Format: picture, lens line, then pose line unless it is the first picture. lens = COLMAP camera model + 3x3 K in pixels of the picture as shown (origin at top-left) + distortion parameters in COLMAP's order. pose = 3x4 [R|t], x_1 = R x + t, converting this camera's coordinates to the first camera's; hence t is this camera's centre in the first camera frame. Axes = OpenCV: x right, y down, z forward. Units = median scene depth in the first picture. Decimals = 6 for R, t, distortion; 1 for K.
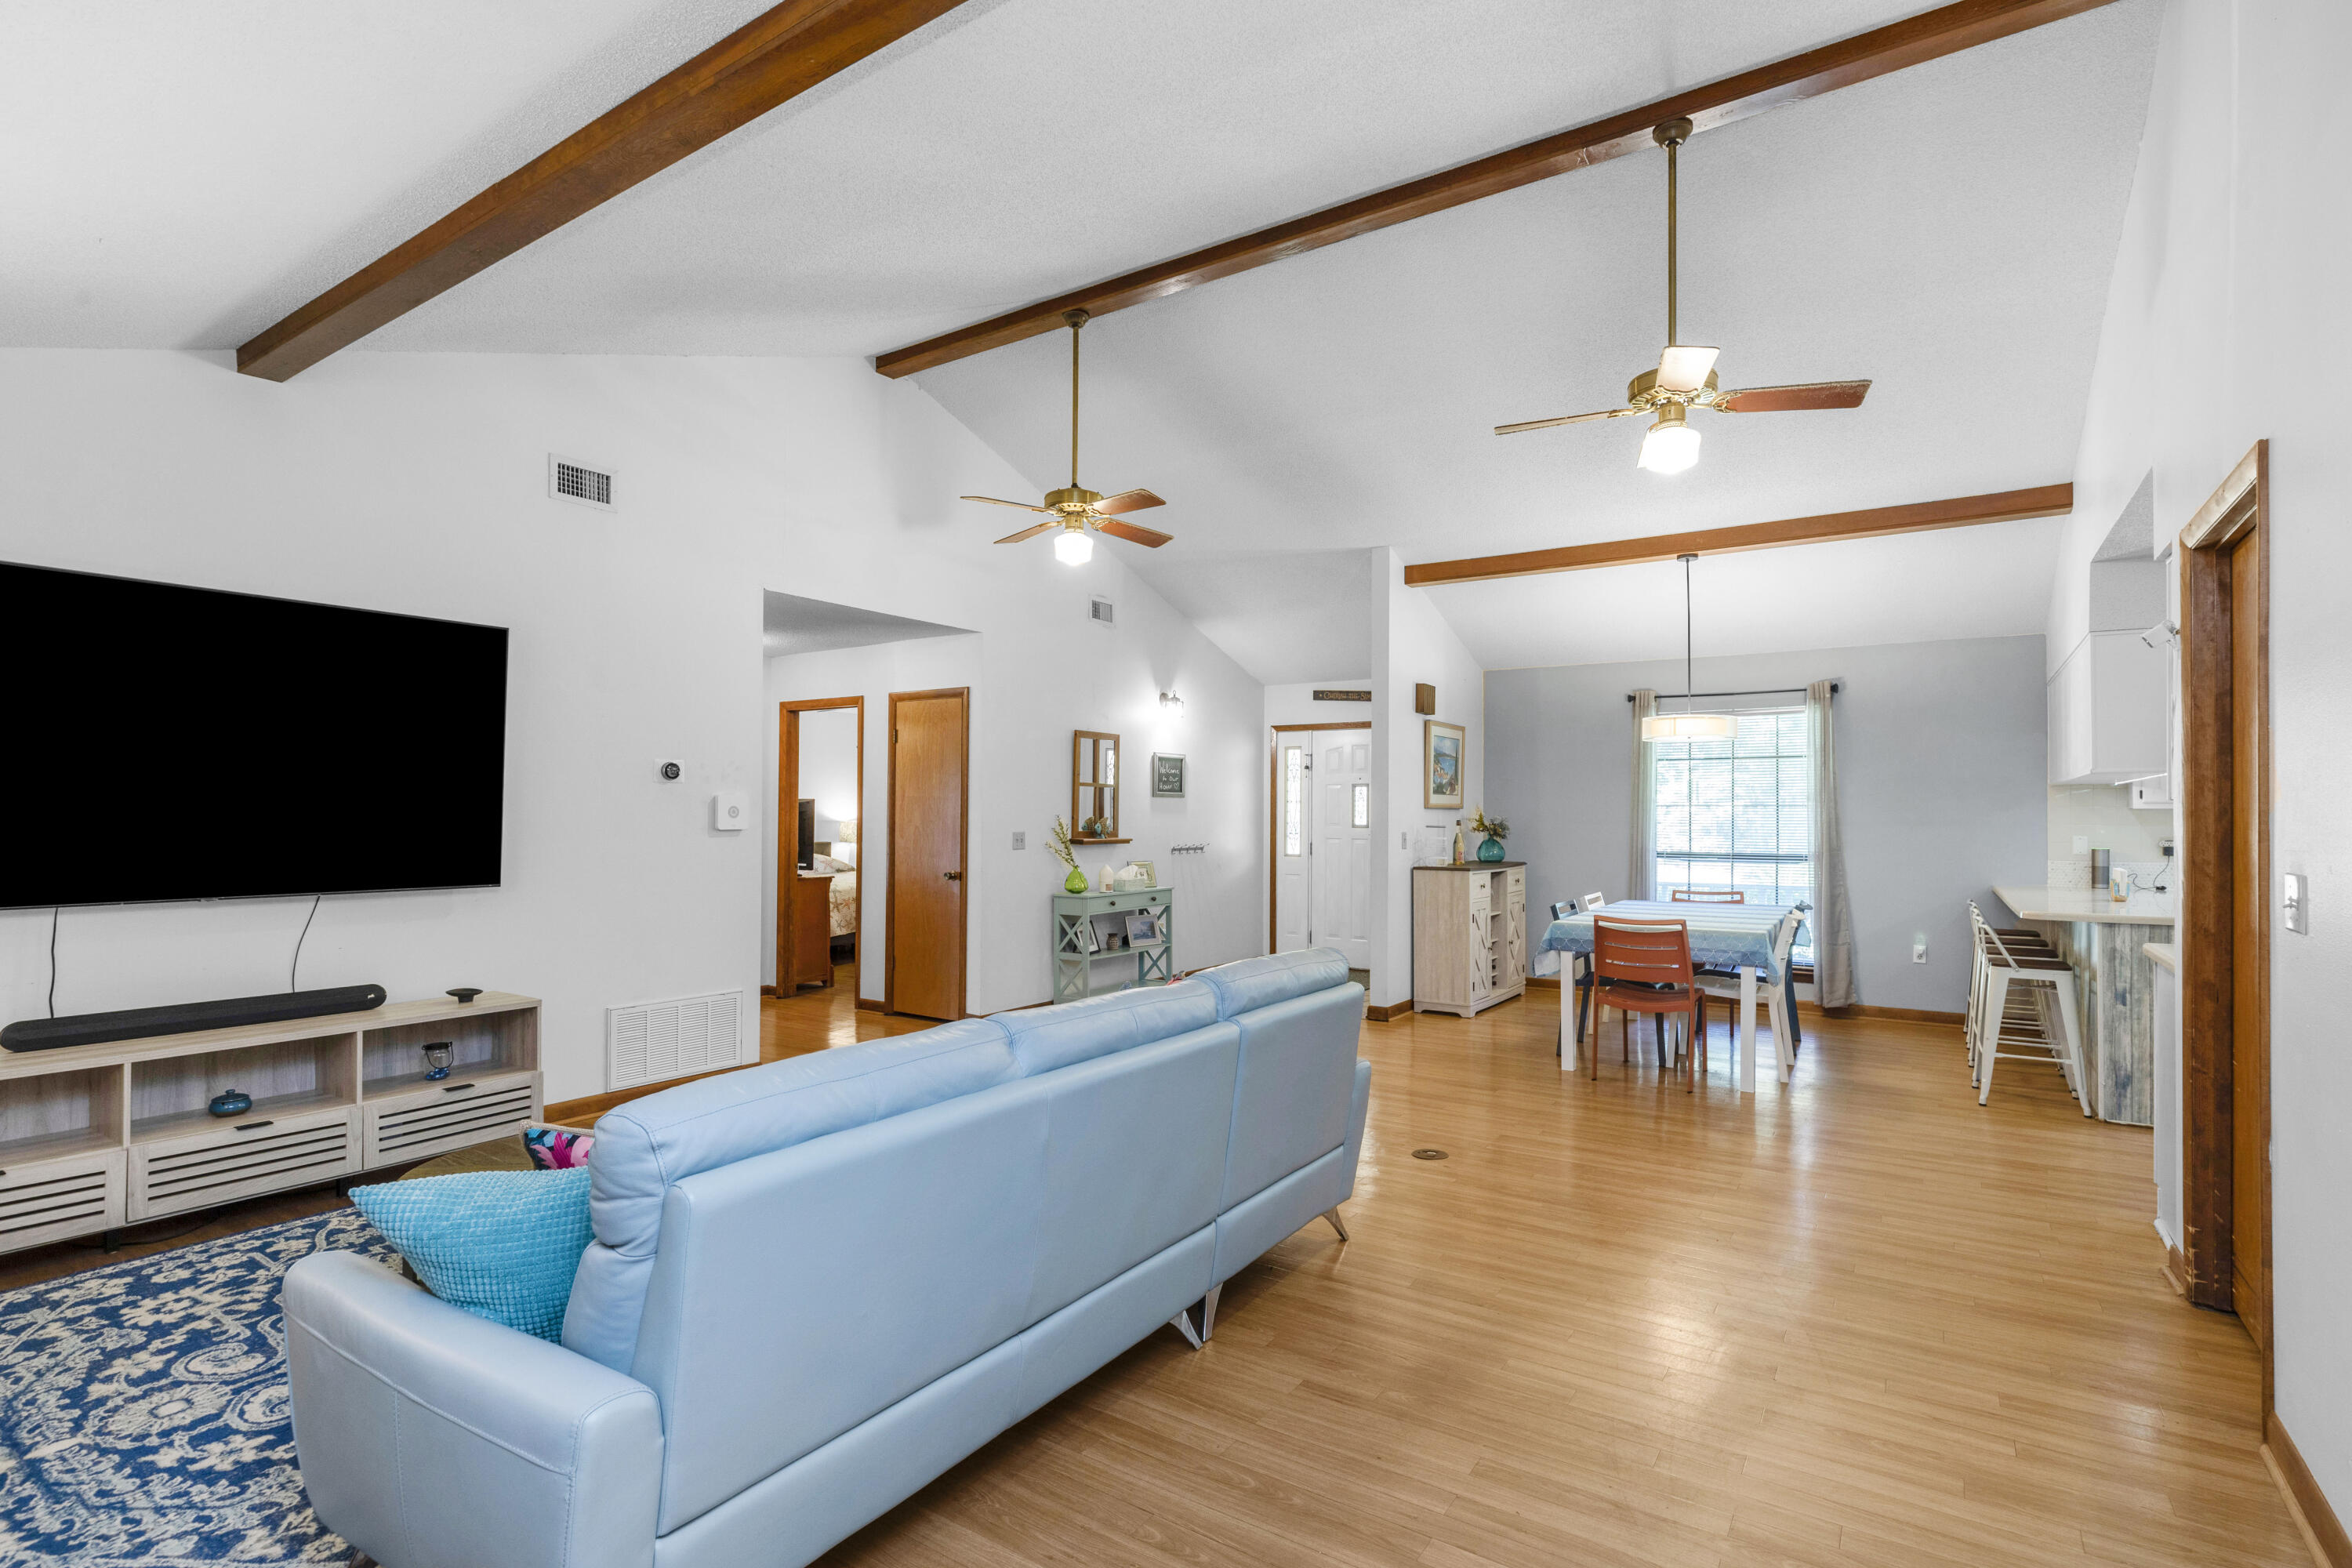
lens RADIAL K [[1090.7, 0, 1209.6], [0, 1090.7, 800.2], [0, 0, 1]] dist [0.000228, -0.000205]
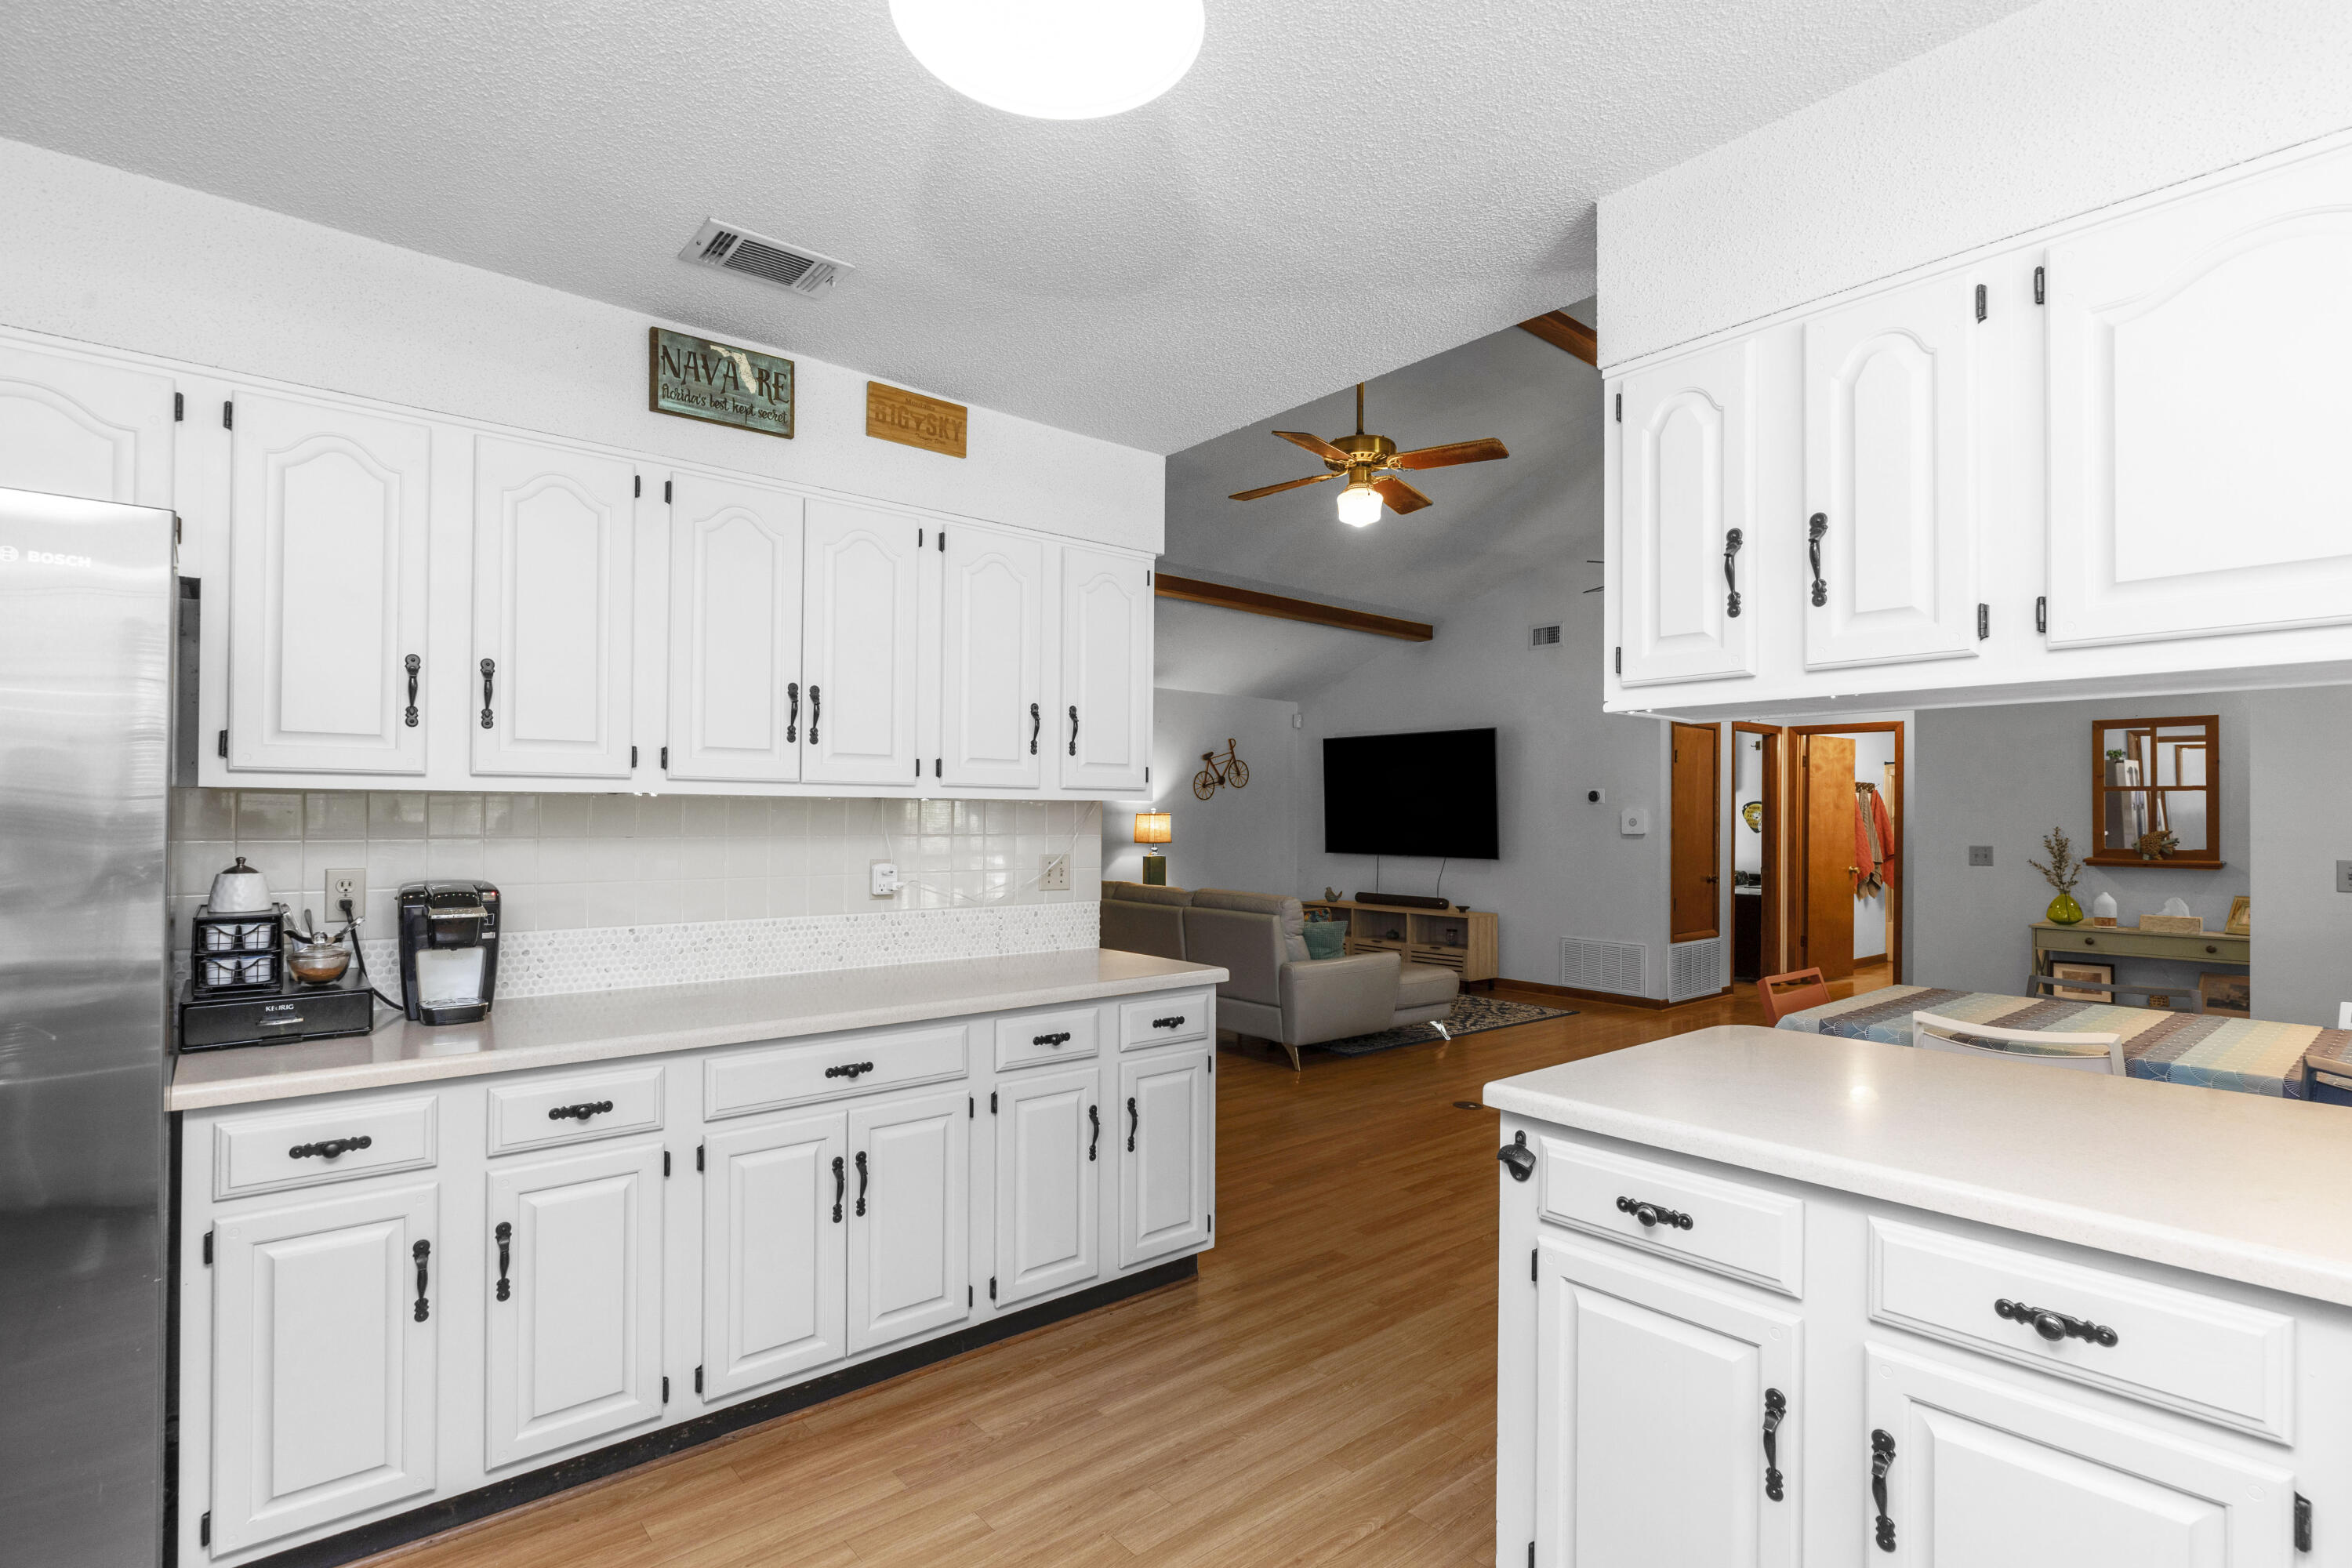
lens RADIAL K [[1133.5, 0, 1172.2], [0, 1133.5, 802.2], [0, 0, 1]] dist [-0.005057, -0.000294]
pose [[-0.299235, -0.020253, -0.953965, 0.868314], [0.003548, 0.999744, -0.022338, 0.011363], [0.954173, -0.010069, -0.299086, 0.620980]]
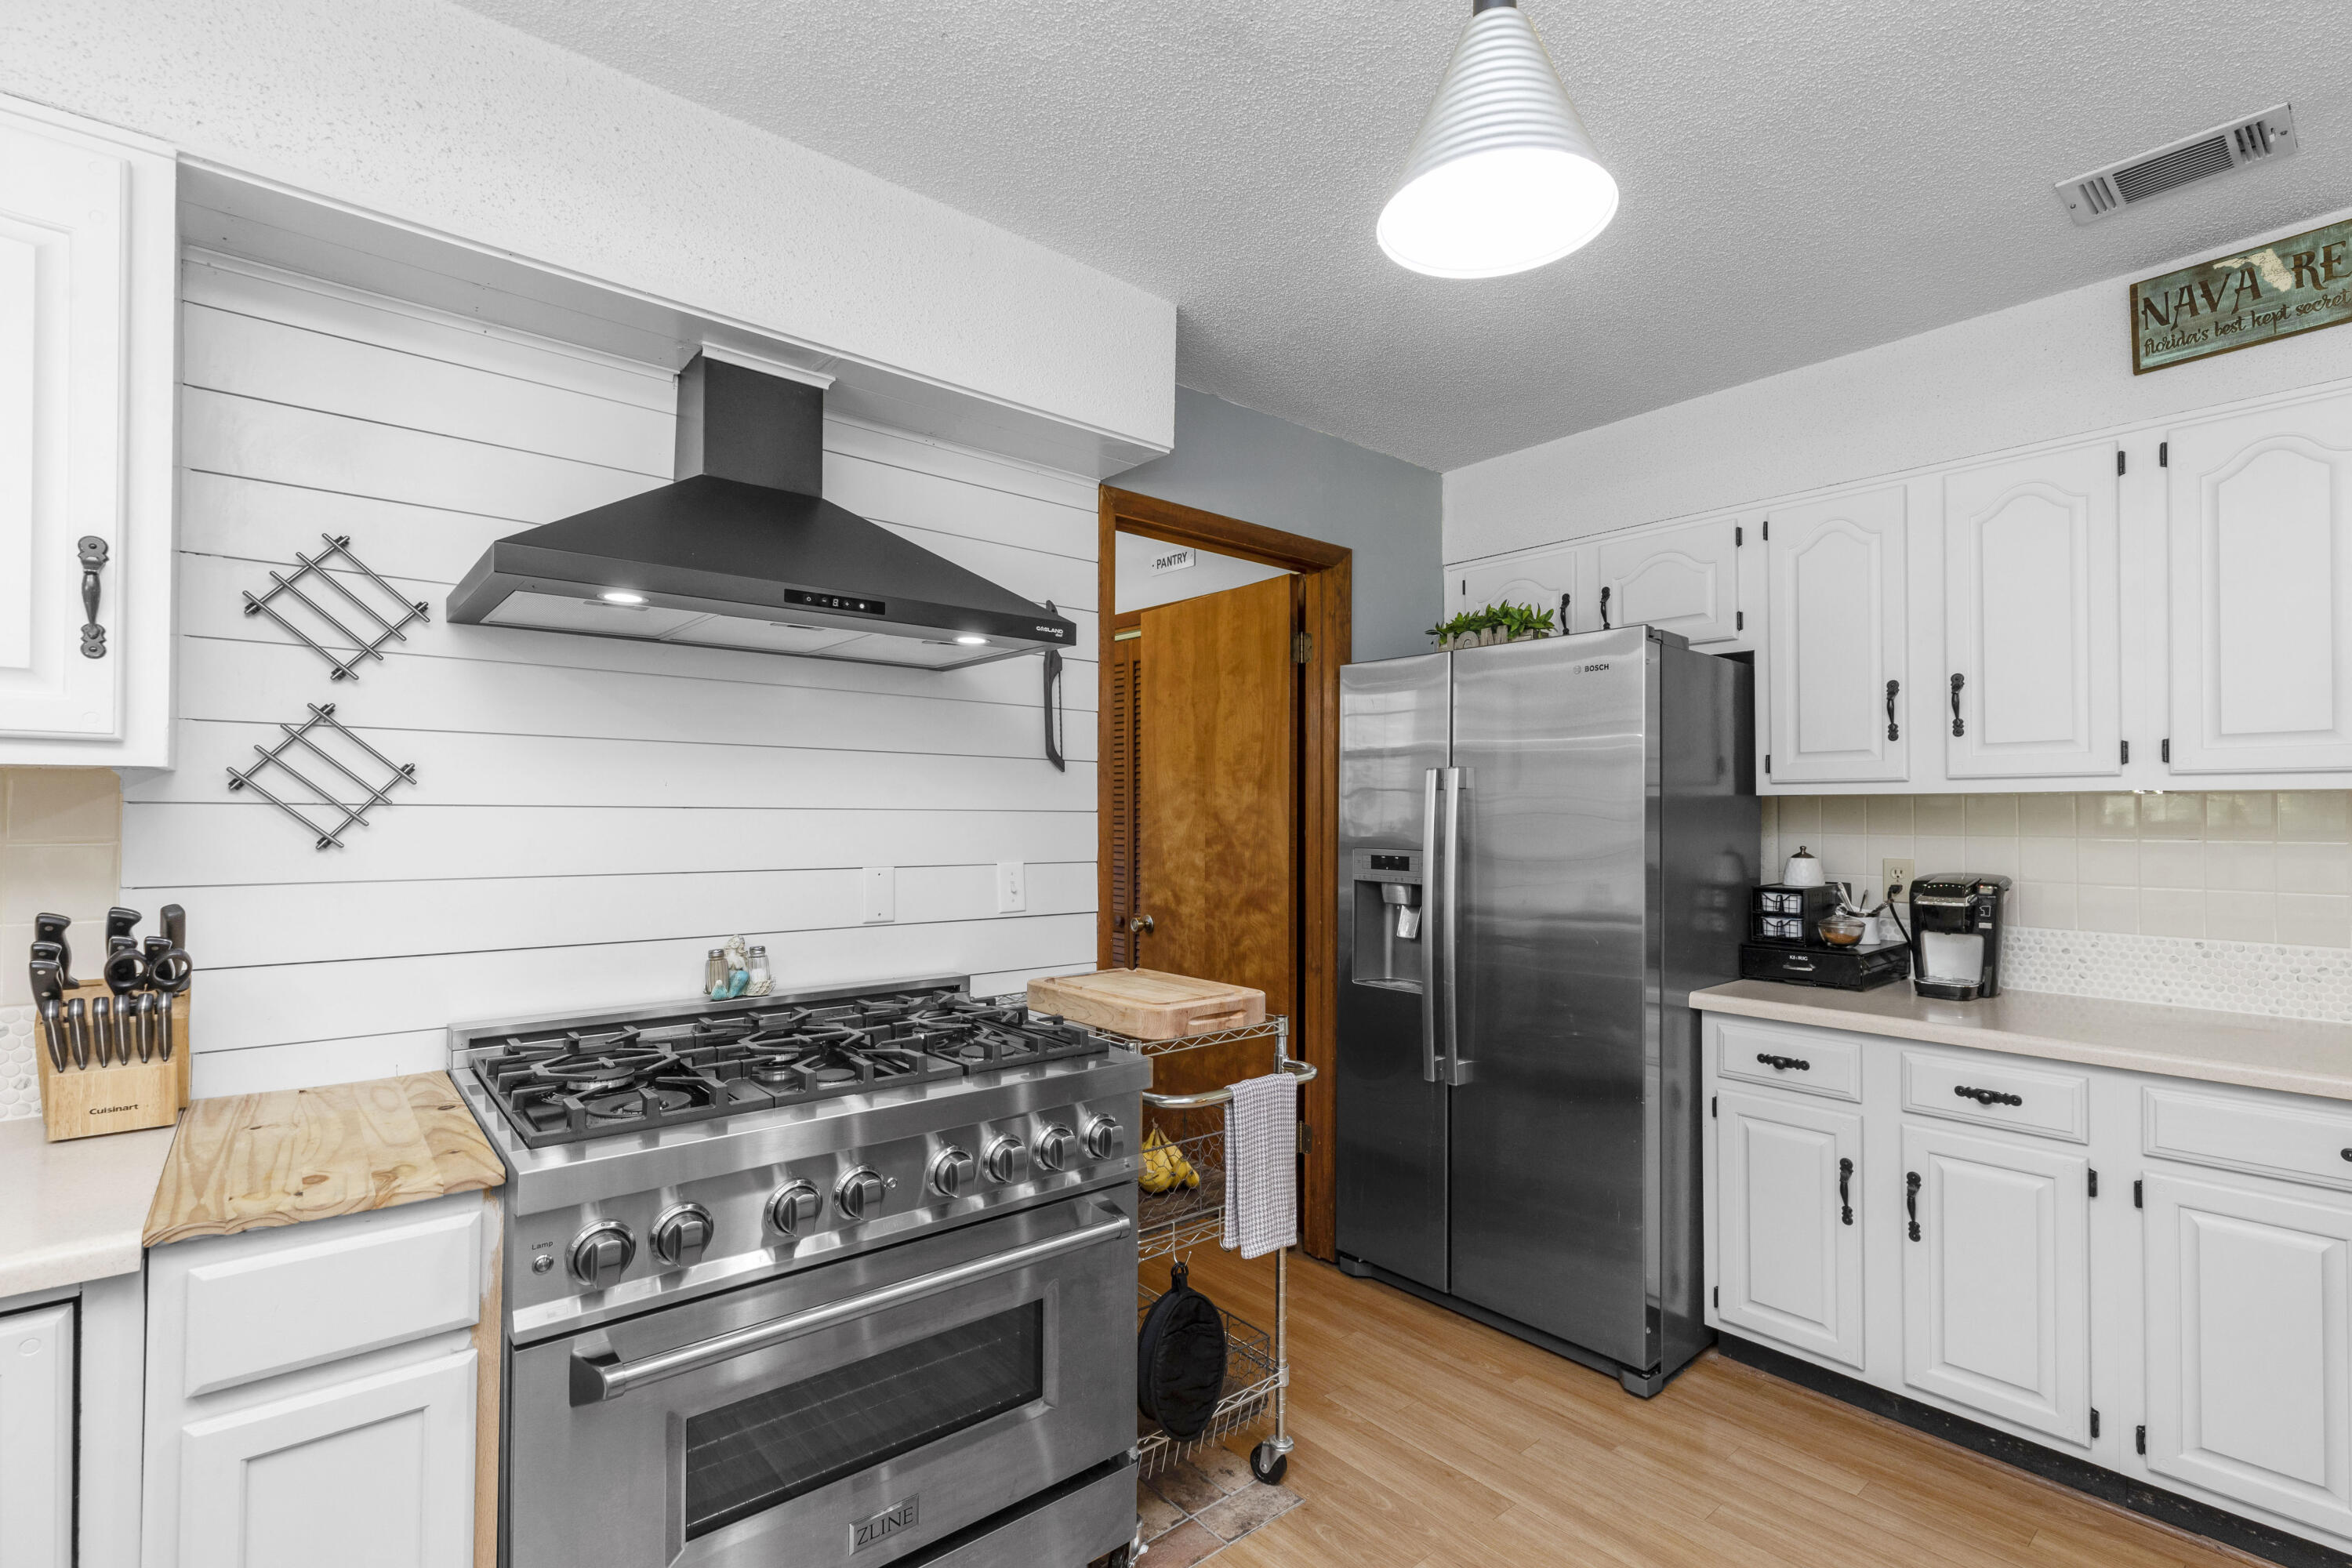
lens RADIAL K [[1075.1, 0, 1181.5], [0, 1075.1, 803.8], [0, 0, 1]] dist [0.008511, -0.000065]
pose [[-0.956400, -0.006207, 0.291994, 0.760913], [-0.011371, 0.999807, -0.015993, 0.011949], [-0.291839, -0.018616, -0.956286, 0.728826]]
